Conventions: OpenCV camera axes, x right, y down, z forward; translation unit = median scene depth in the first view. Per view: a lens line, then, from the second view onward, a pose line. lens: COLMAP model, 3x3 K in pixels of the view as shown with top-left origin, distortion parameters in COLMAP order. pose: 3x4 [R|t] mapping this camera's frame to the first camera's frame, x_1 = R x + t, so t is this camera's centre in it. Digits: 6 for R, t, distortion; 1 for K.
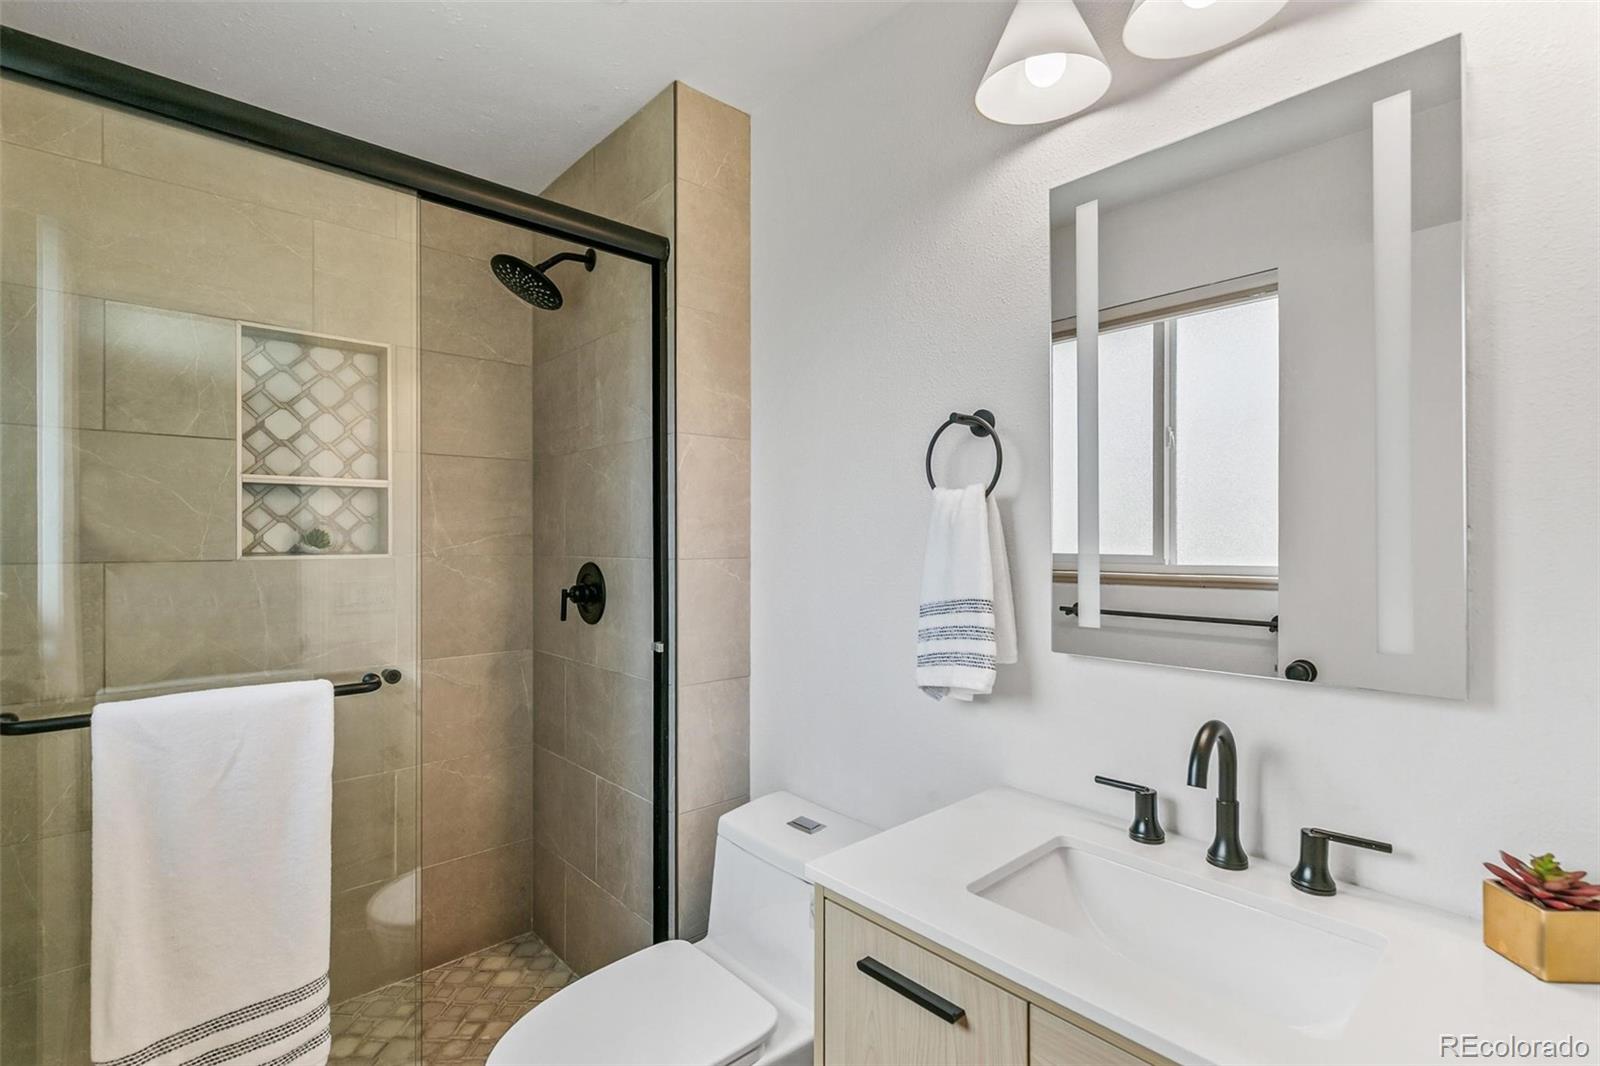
lens RADIAL K [[746.0, 0, 804.1], [0, 746.0, 526.2], [0, 0, 1]] dist [0.014898, -0.003236]
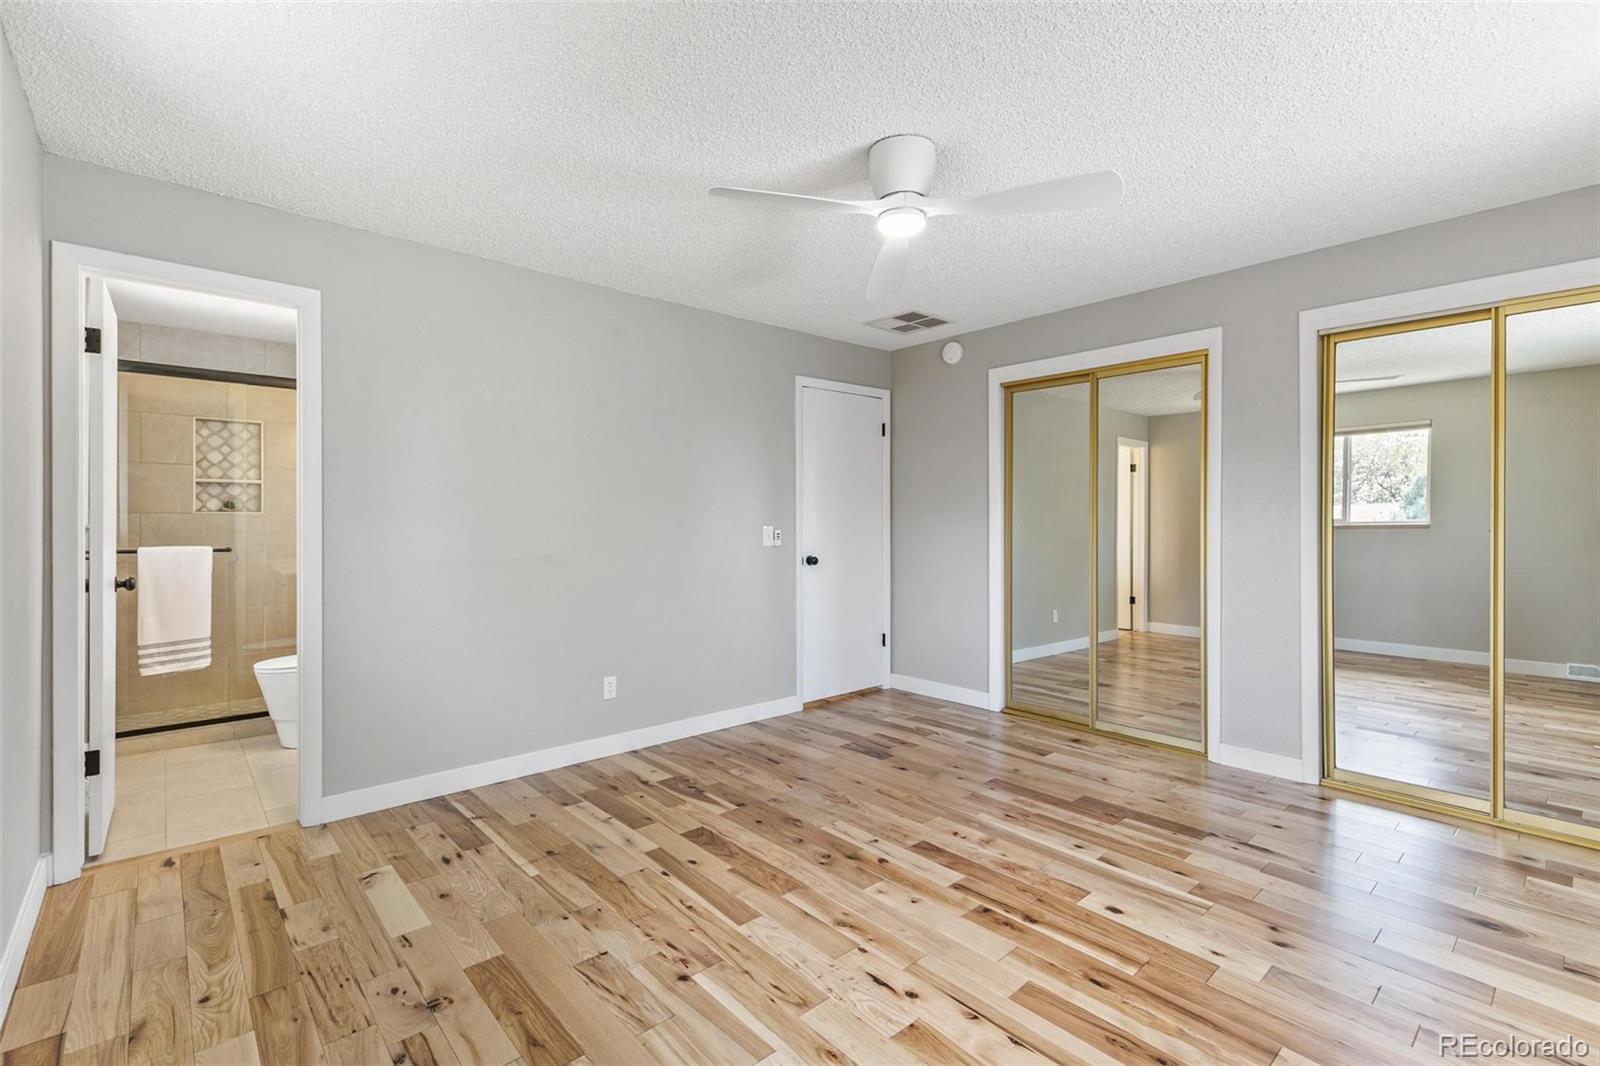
lens RADIAL K [[746.0, 0, 795.8], [0, 746.0, 521.3], [0, 0, 1]] dist [0.014898, -0.003236]
pose [[0.999205, 0.000276, -0.039858, 1.211471], [0.000047, 0.999967, 0.008090, 0.047611], [0.039859, -0.008086, 0.999173, -1.276939]]
